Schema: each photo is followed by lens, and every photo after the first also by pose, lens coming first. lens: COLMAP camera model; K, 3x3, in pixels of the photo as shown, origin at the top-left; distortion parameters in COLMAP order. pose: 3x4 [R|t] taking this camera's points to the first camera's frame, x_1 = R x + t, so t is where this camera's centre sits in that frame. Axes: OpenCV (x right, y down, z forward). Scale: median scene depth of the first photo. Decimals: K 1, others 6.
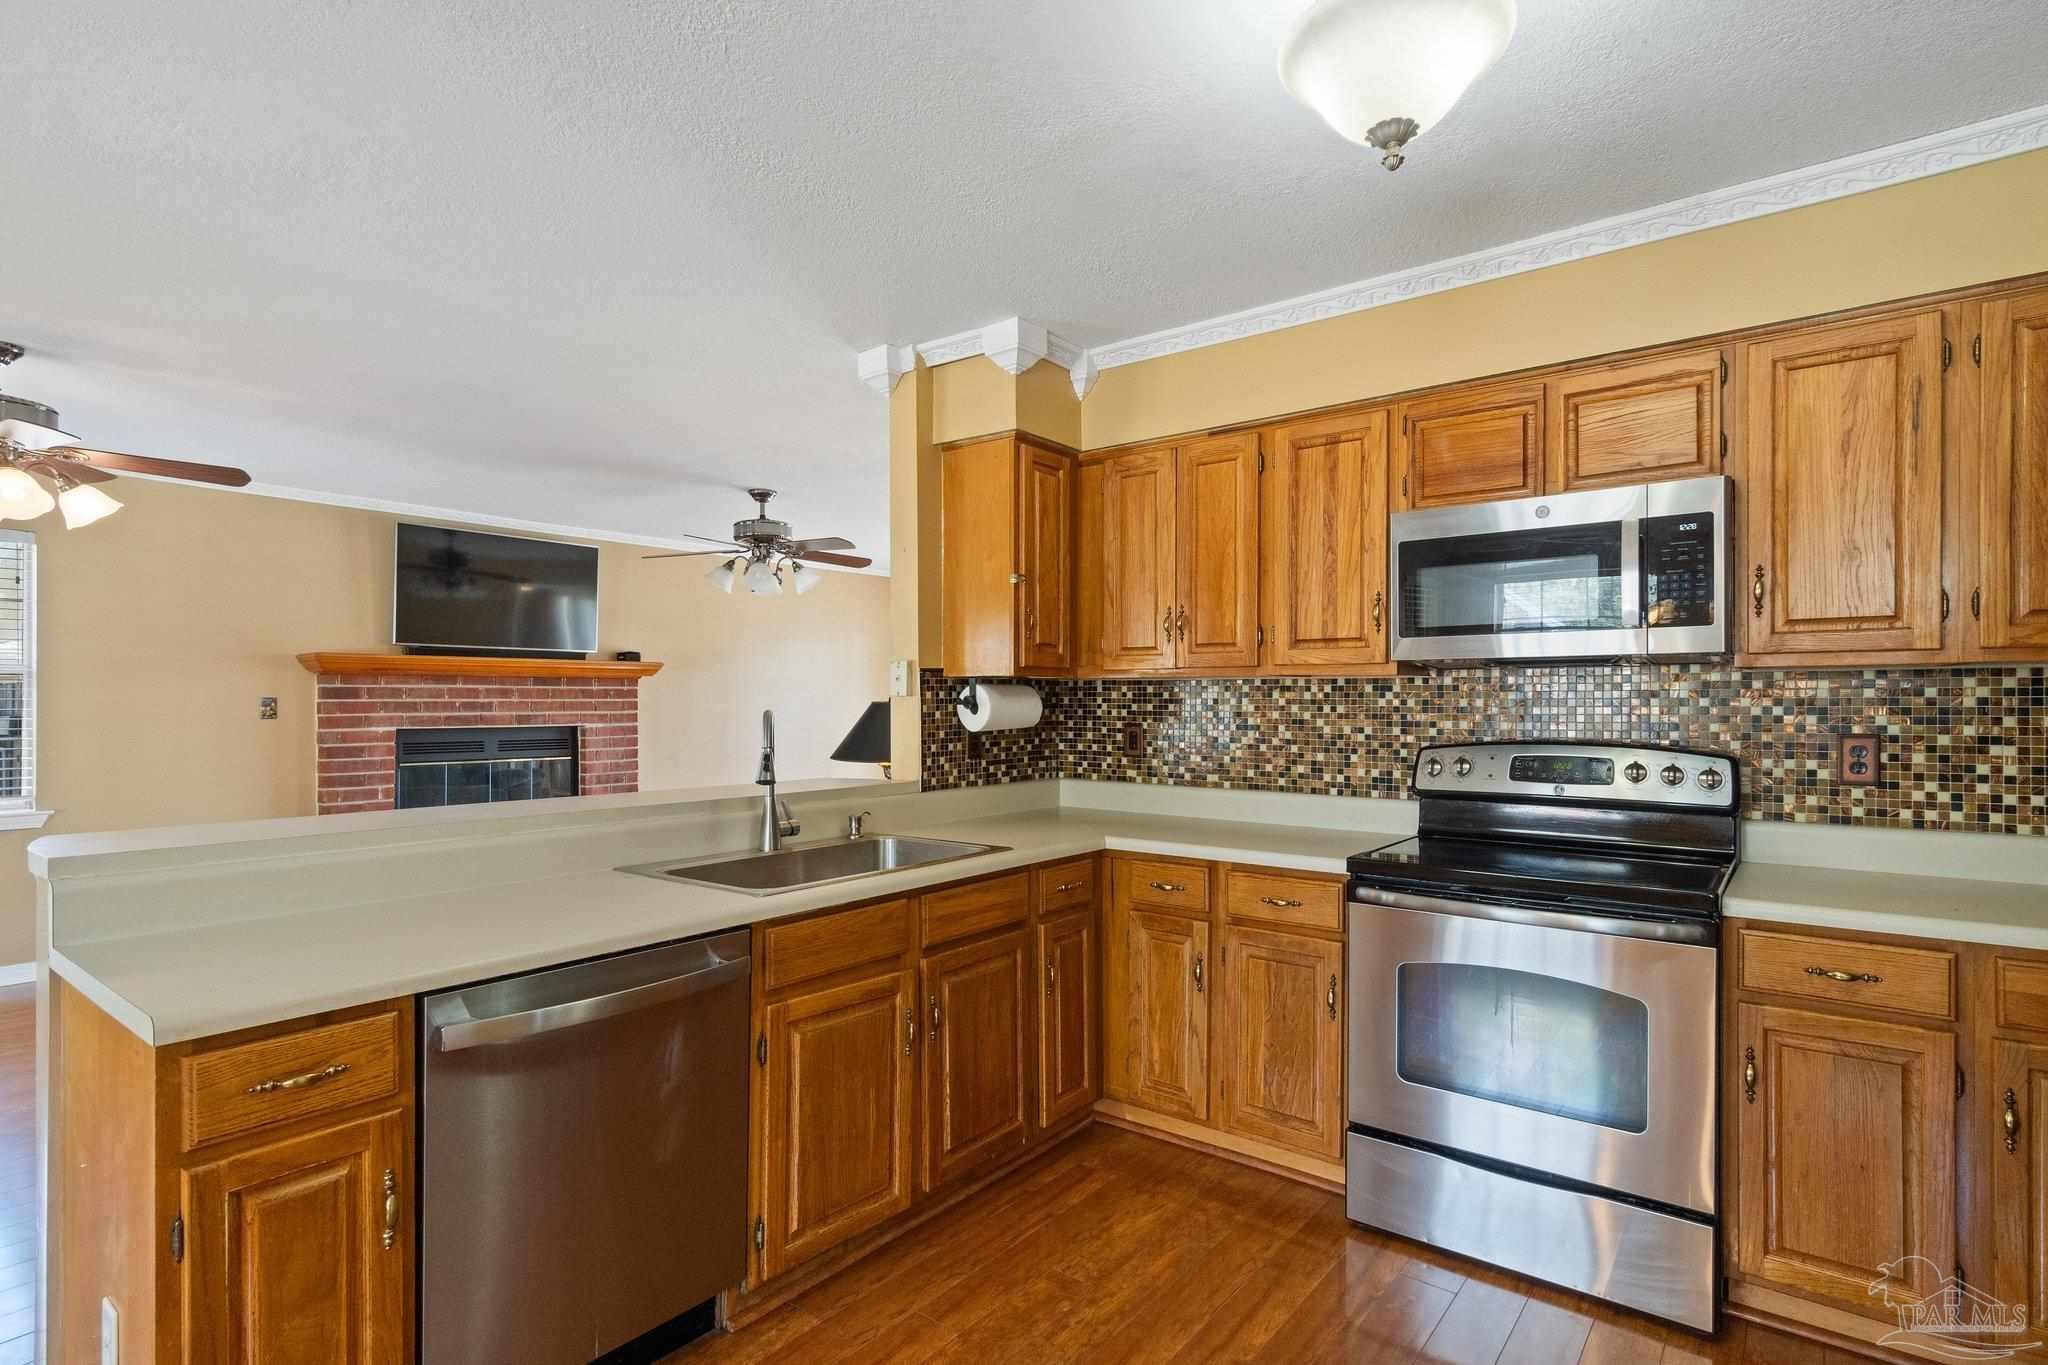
lens RADIAL K [[1016.0, 0, 1027.1], [0, 1016.0, 700.8], [0, 0, 1]] dist [0.004370, 0.000122]
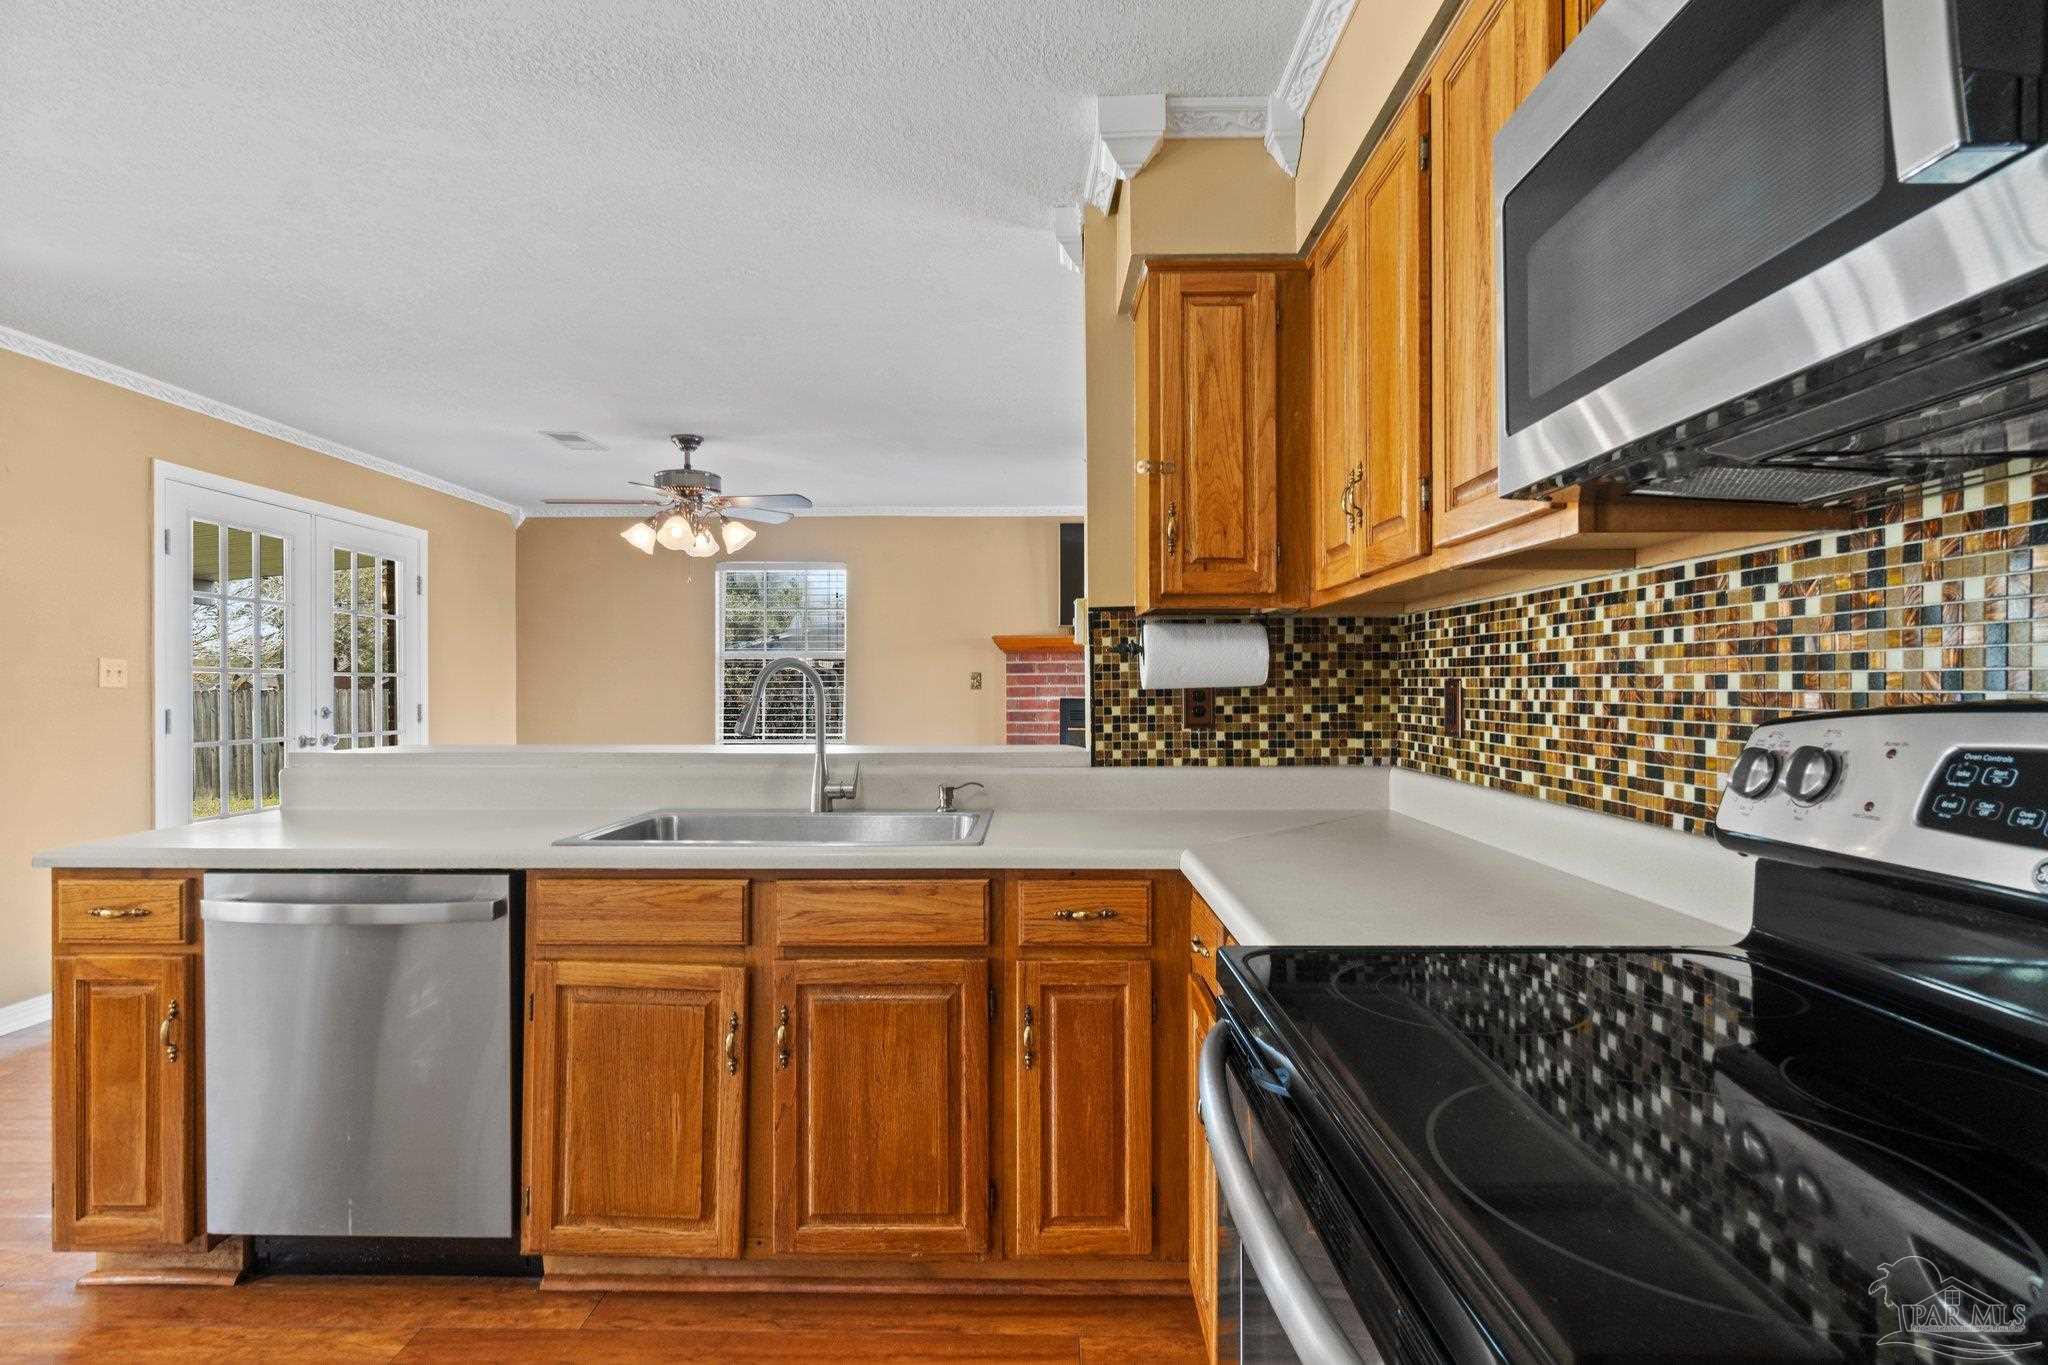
lens RADIAL K [[980.9, 0, 1025.3], [0, 980.9, 687.5], [0, 0, 1]] dist [-0.002142, -0.000236]
pose [[0.602524, -0.002314, -0.798097, 0.459156], [0.001510, 0.999997, -0.001759, 0.030332], [0.798099, -0.000145, 0.602526, 0.503401]]
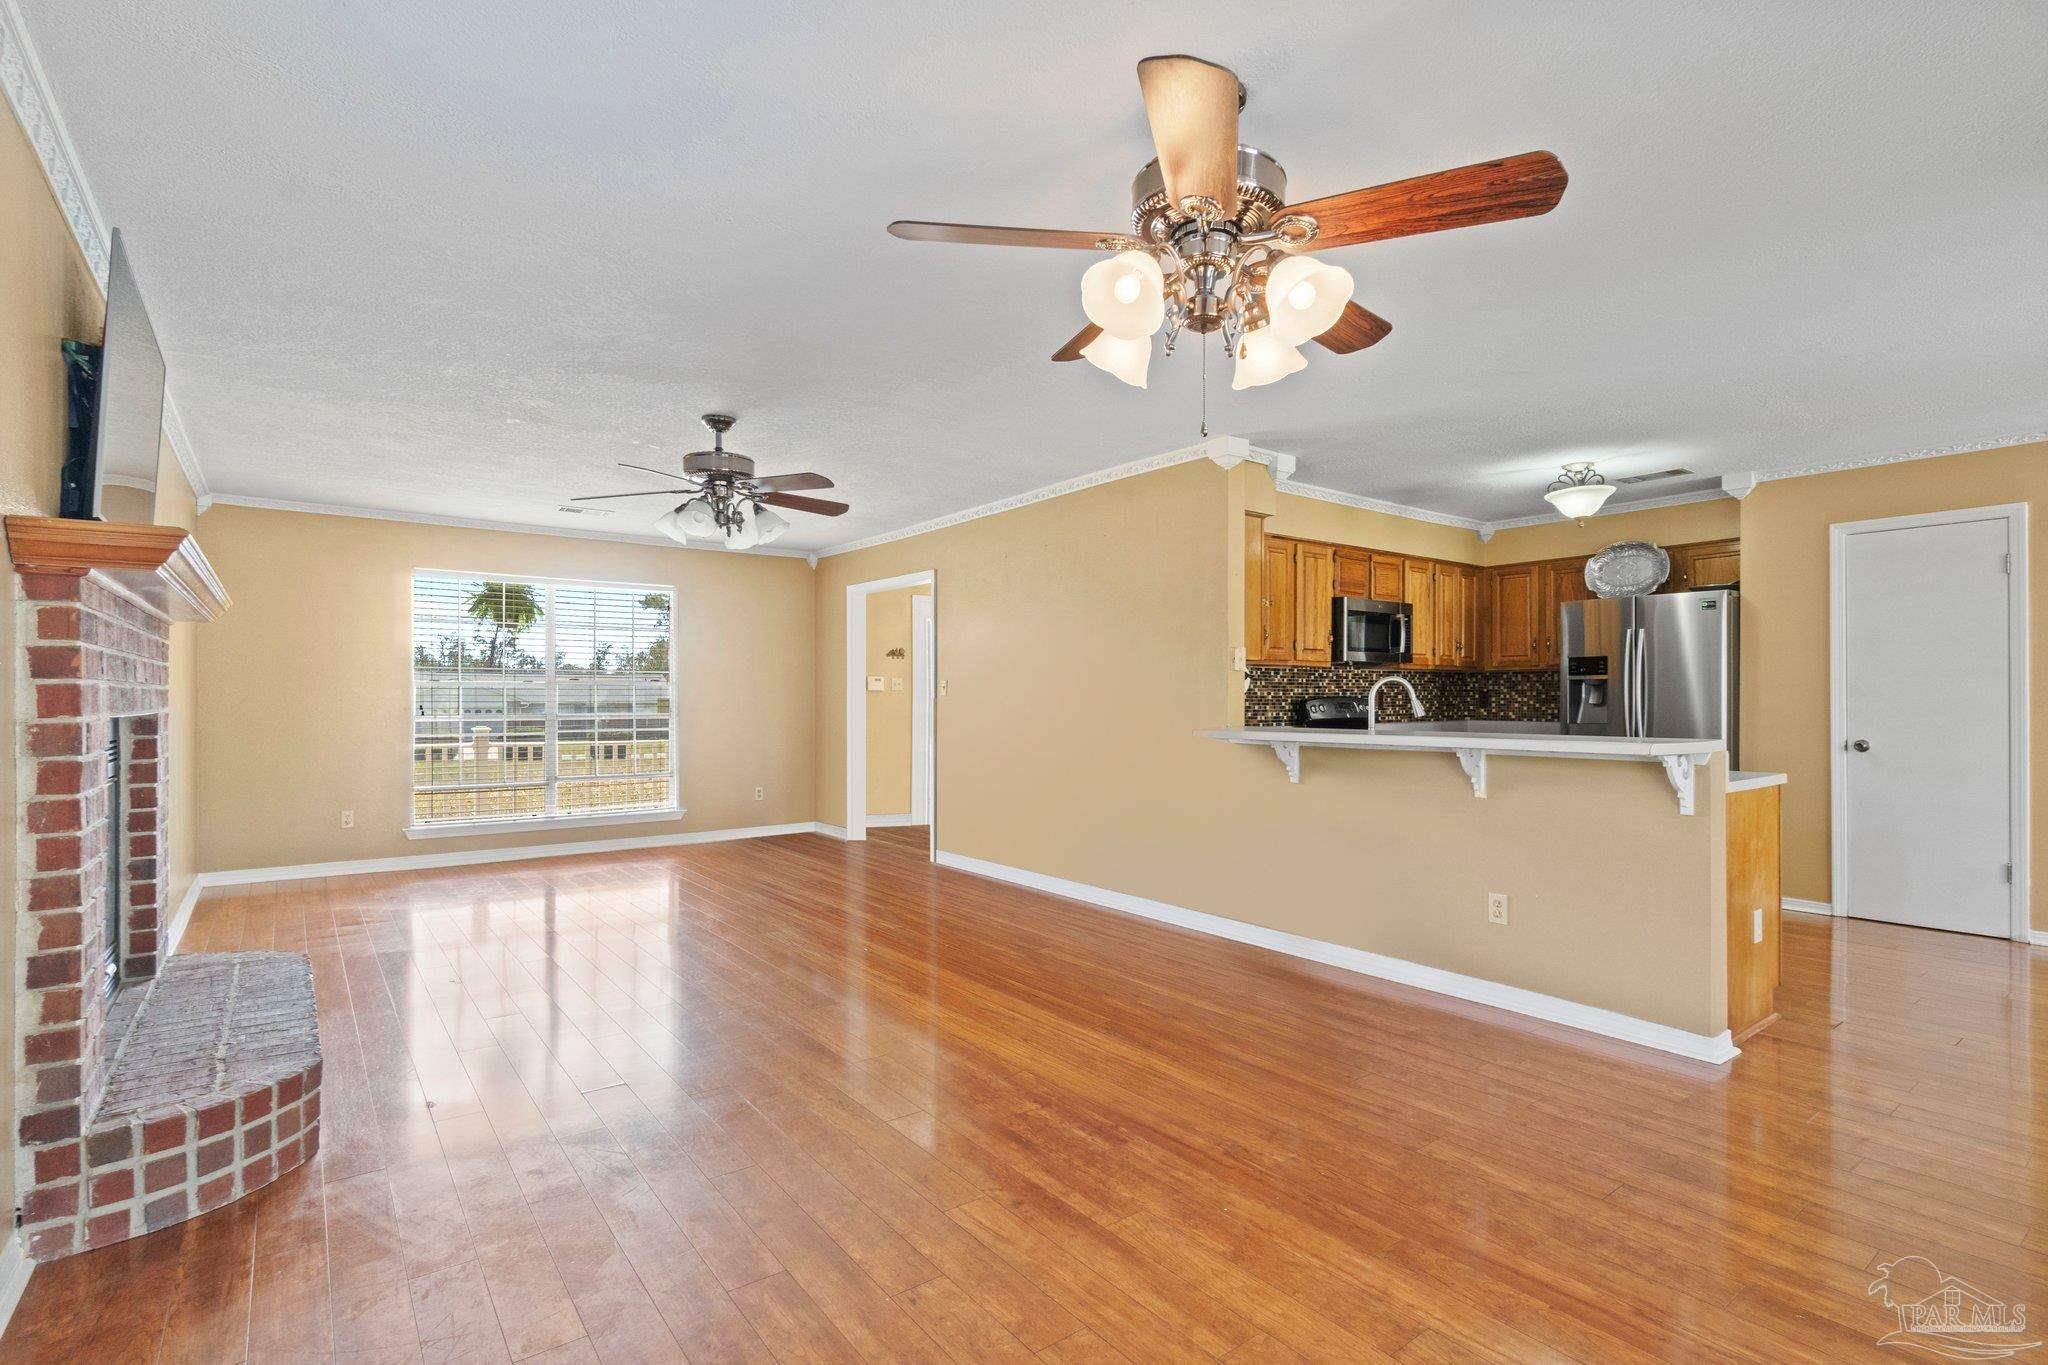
lens RADIAL K [[980.9, 0, 1025.3], [0, 980.9, 687.5], [0, 0, 1]] dist [-0.002142, -0.000236]
pose [[0.258637, 0.006866, 0.965950, -1.614340], [-0.001294, 0.999976, -0.006762, 0.029448], [-0.965974, 0.000499, 0.258640, 0.926342]]
